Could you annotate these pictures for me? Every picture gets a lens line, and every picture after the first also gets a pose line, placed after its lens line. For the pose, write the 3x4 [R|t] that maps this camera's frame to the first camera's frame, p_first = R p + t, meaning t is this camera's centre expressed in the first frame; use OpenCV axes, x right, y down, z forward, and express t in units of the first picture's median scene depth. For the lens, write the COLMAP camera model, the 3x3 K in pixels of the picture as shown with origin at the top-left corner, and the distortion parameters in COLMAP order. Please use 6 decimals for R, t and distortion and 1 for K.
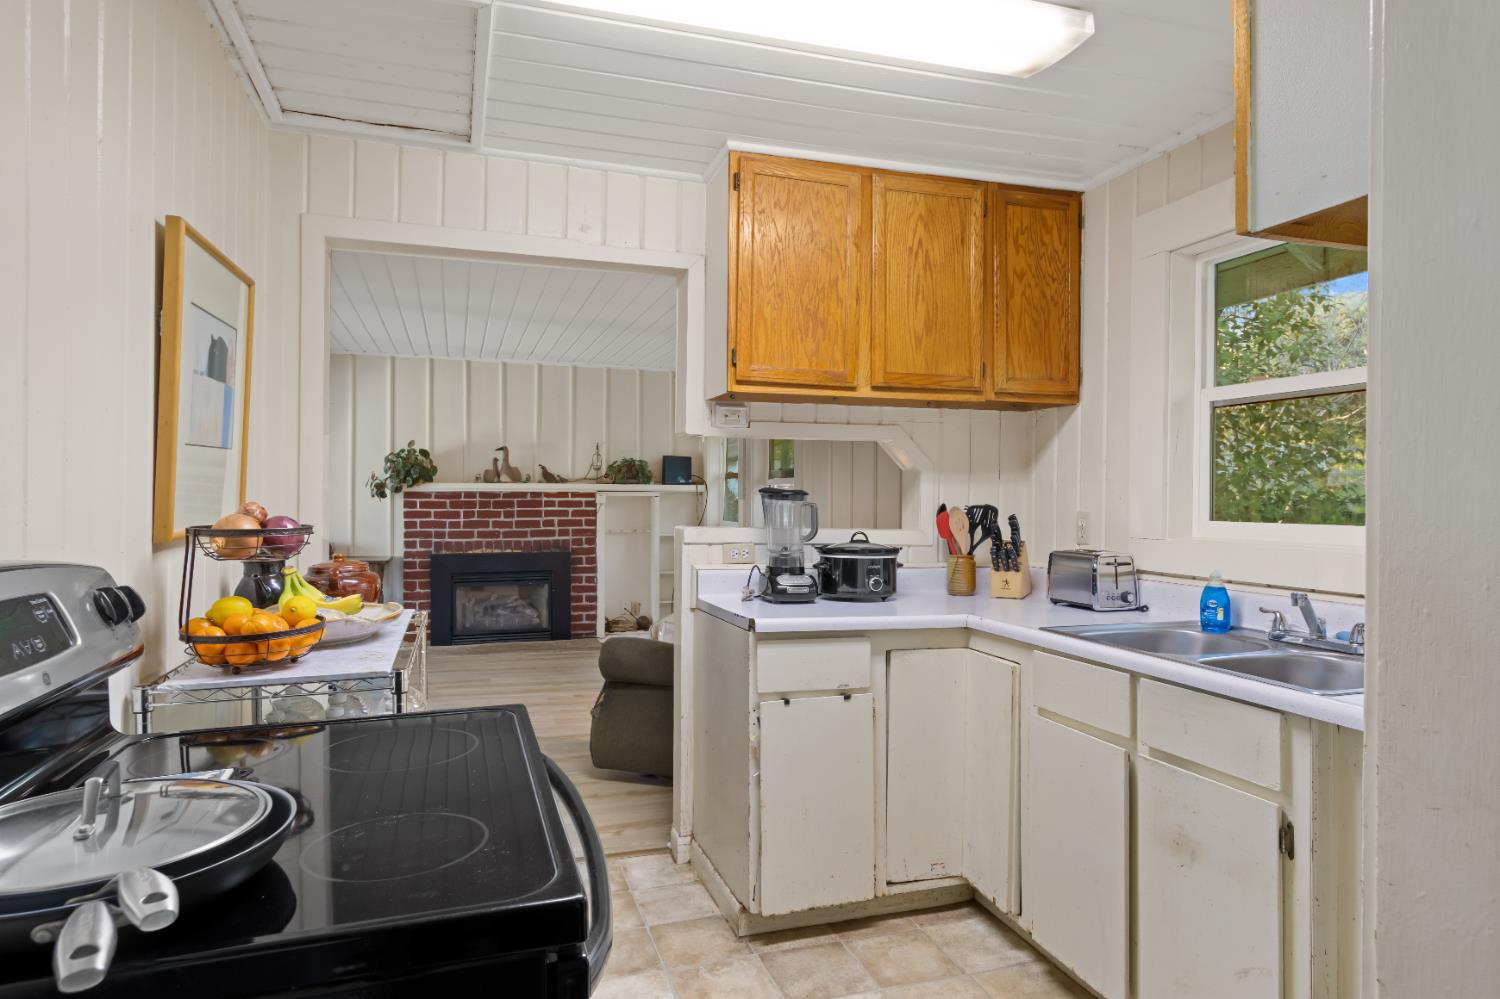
lens RADIAL K [[867.8, 0, 747.0], [0, 867.8, 491.5], [0, 0, 1]] dist [-0.003061, -0.001237]
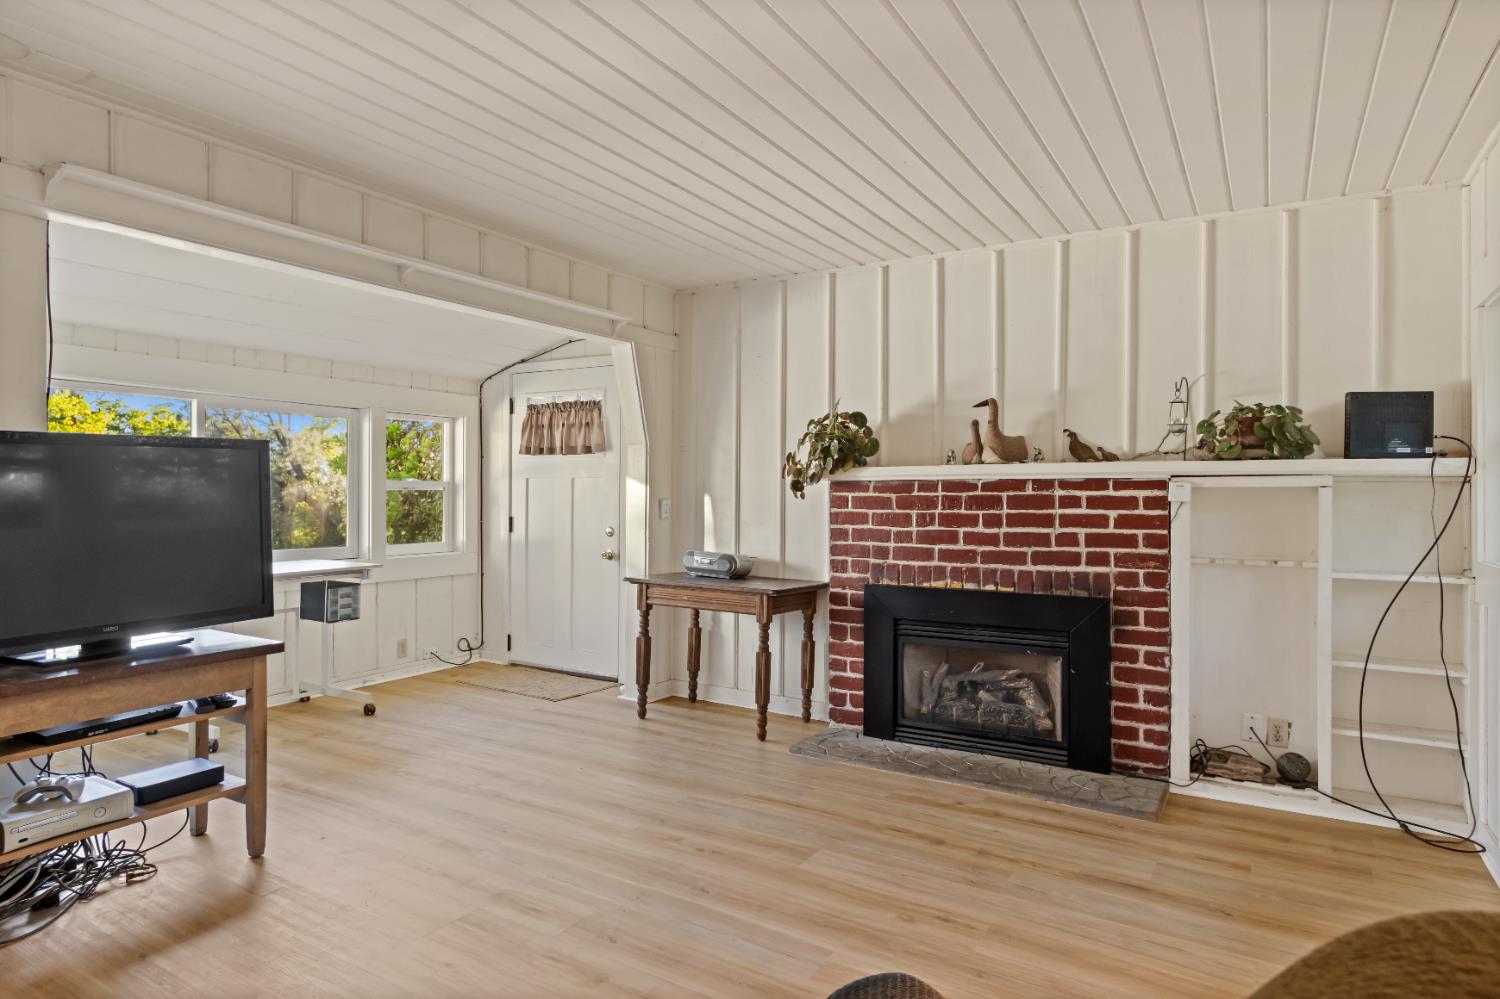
lens RADIAL K [[867.8, 0, 736.8], [0, 867.8, 494.7], [0, 0, 1]] dist [-0.003061, -0.001237]
pose [[0.639584, -0.004475, -0.768709, 0.043579], [-0.000084, 0.999983, -0.005891, 0.012860], [0.768722, 0.003832, 0.639572, 0.518089]]
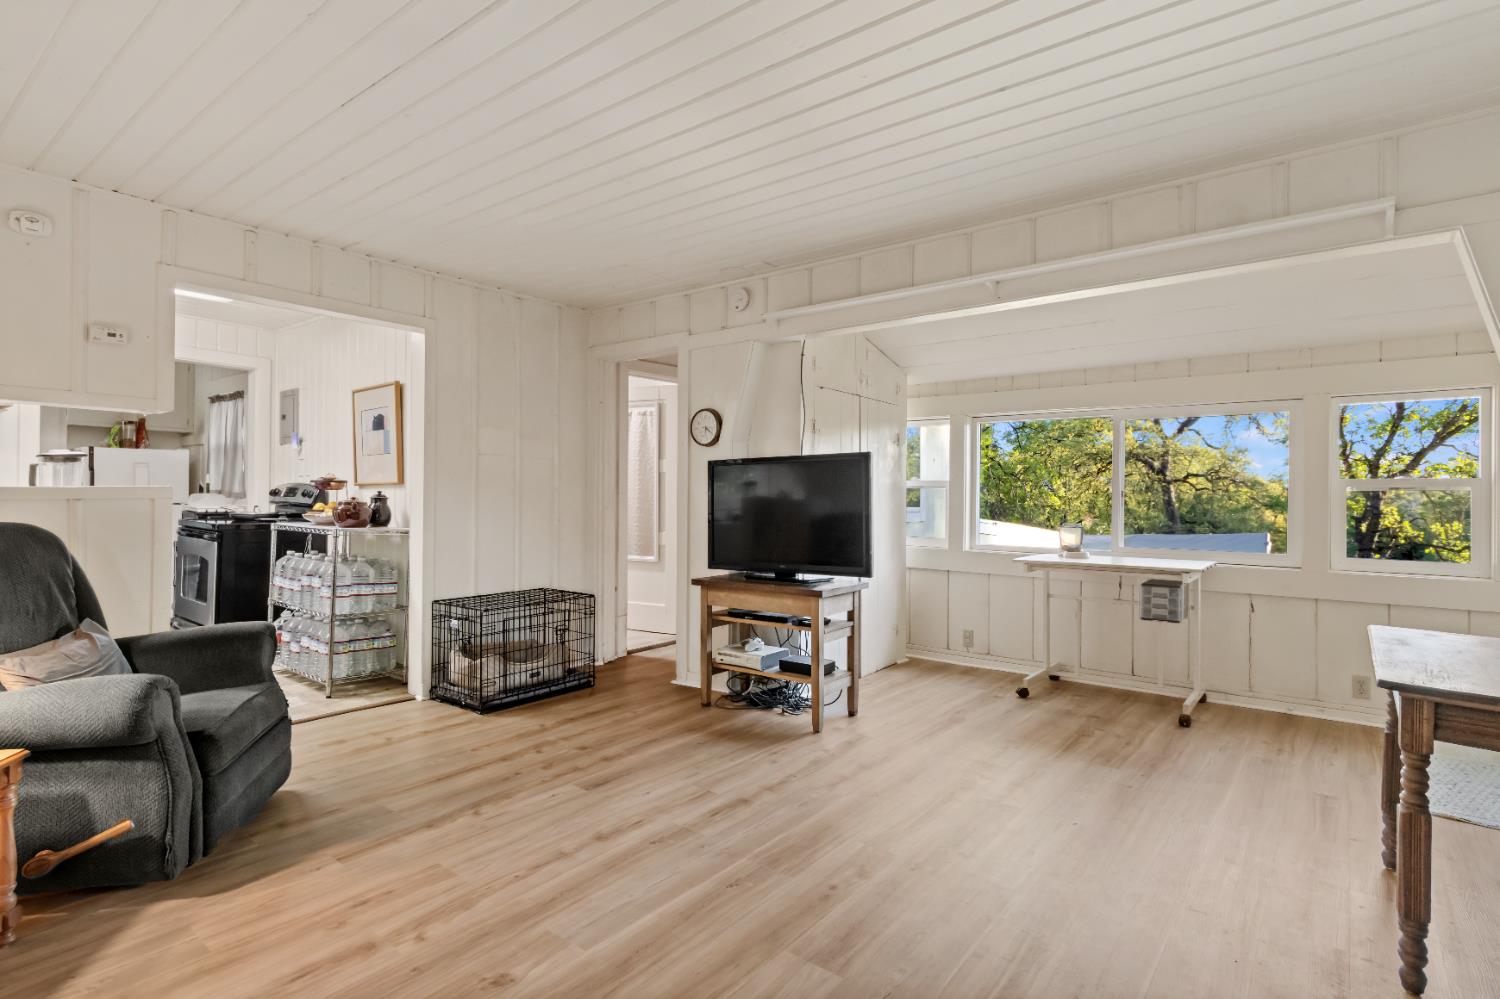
lens RADIAL K [[742.2, 0, 741.4], [0, 742.2, 488.5], [0, 0, 1]] dist [0.004392, 0.000510]
pose [[-0.837830, -0.022671, -0.545460, -0.076294], [-0.019609, 0.999742, -0.011433, 0.017297], [0.545579, 0.001118, -0.838059, 0.992002]]
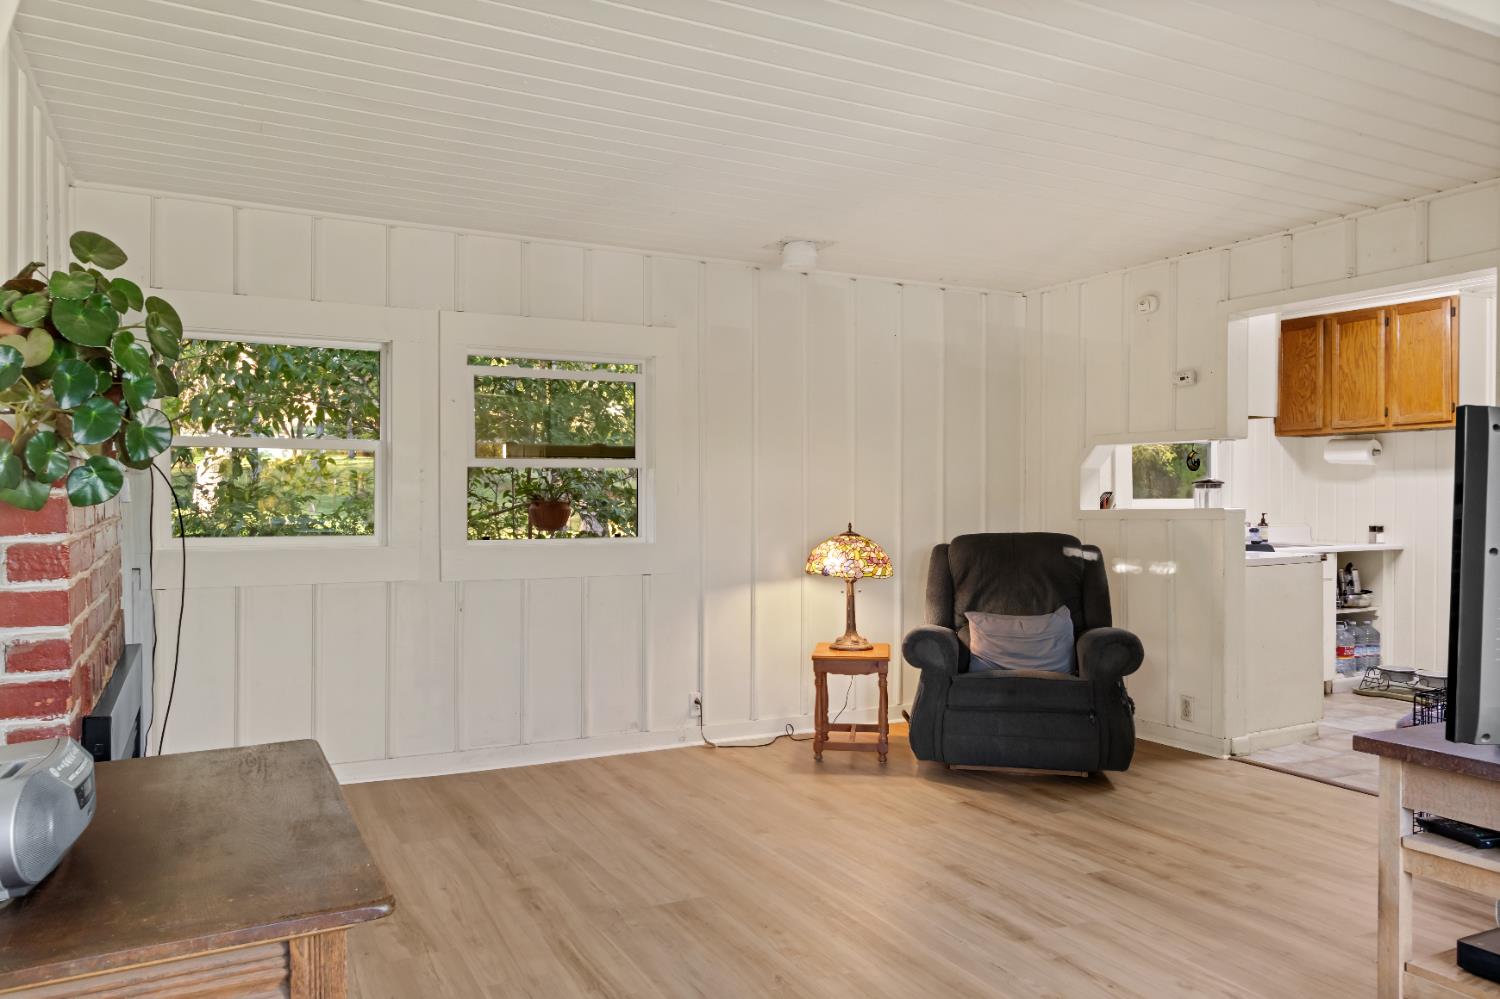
lens RADIAL K [[1083.7, 0, 742.9], [0, 1083.7, 501.6], [0, 0, 1]] dist [0.007296, 0.001971]
pose [[-0.147510, -0.010309, 0.989007, -0.675738], [-0.004453, 0.999942, 0.009759, 0.007876], [-0.989051, -0.002965, -0.147547, 0.834767]]
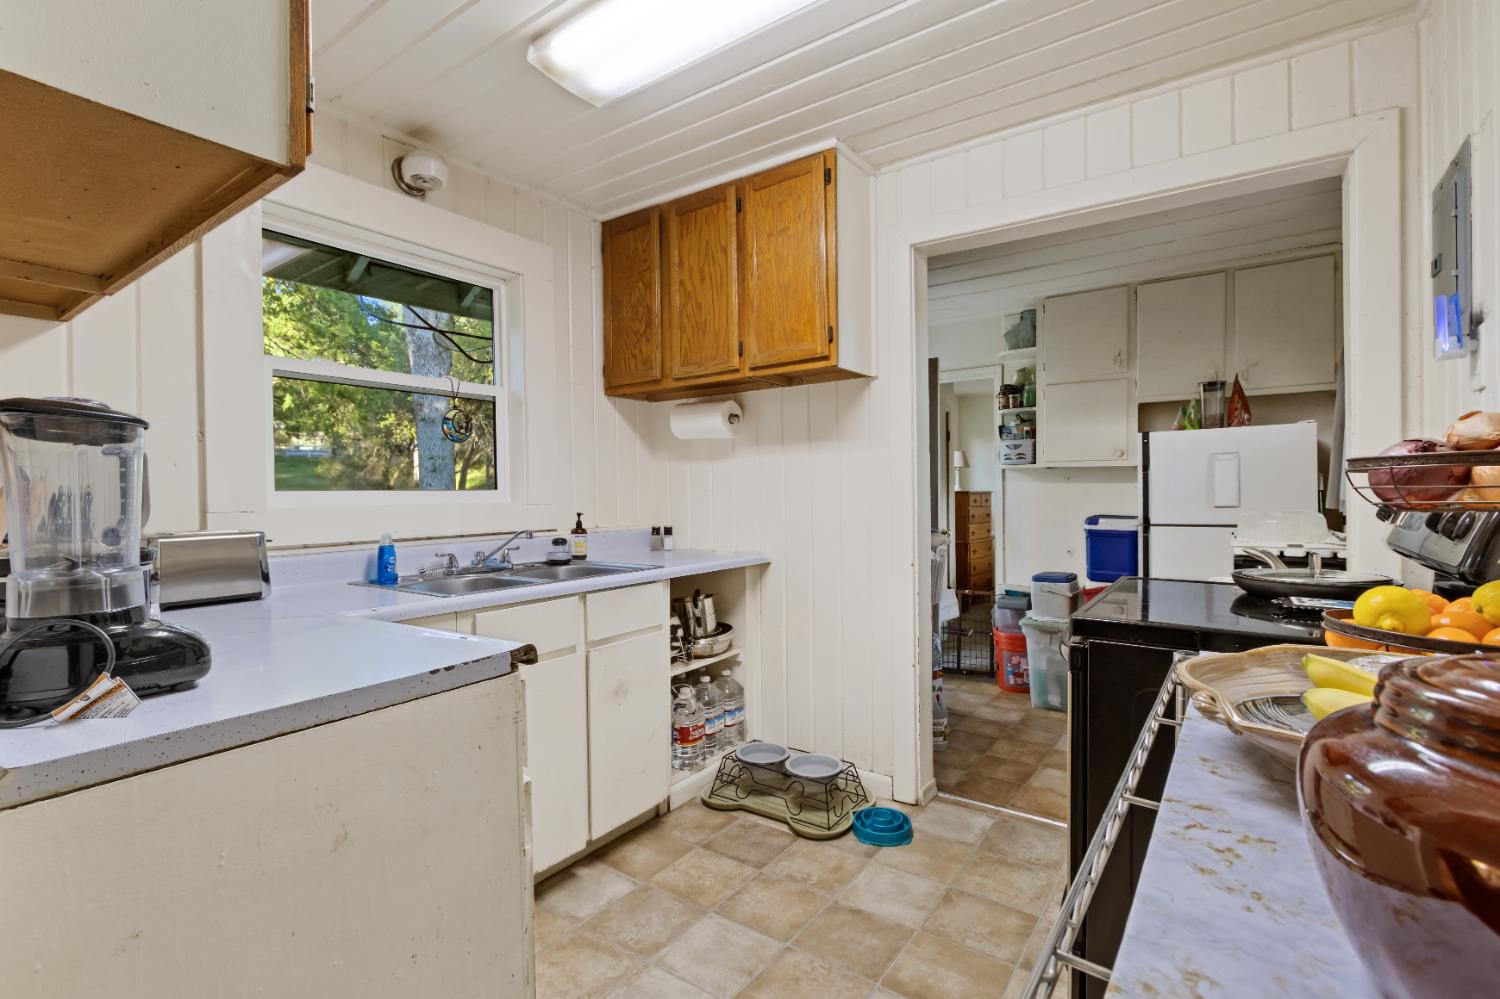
lens RADIAL K [[700.4, 0, 751.6], [0, 700.4, 500.4], [0, 0, 1]] dist [0.008892, 0.000793]
pose [[-0.581630, -0.007848, 0.813415, -0.158866], [0.006592, 0.999875, 0.014361, 0.013553], [-0.813426, 0.013715, -0.581506, 0.379462]]
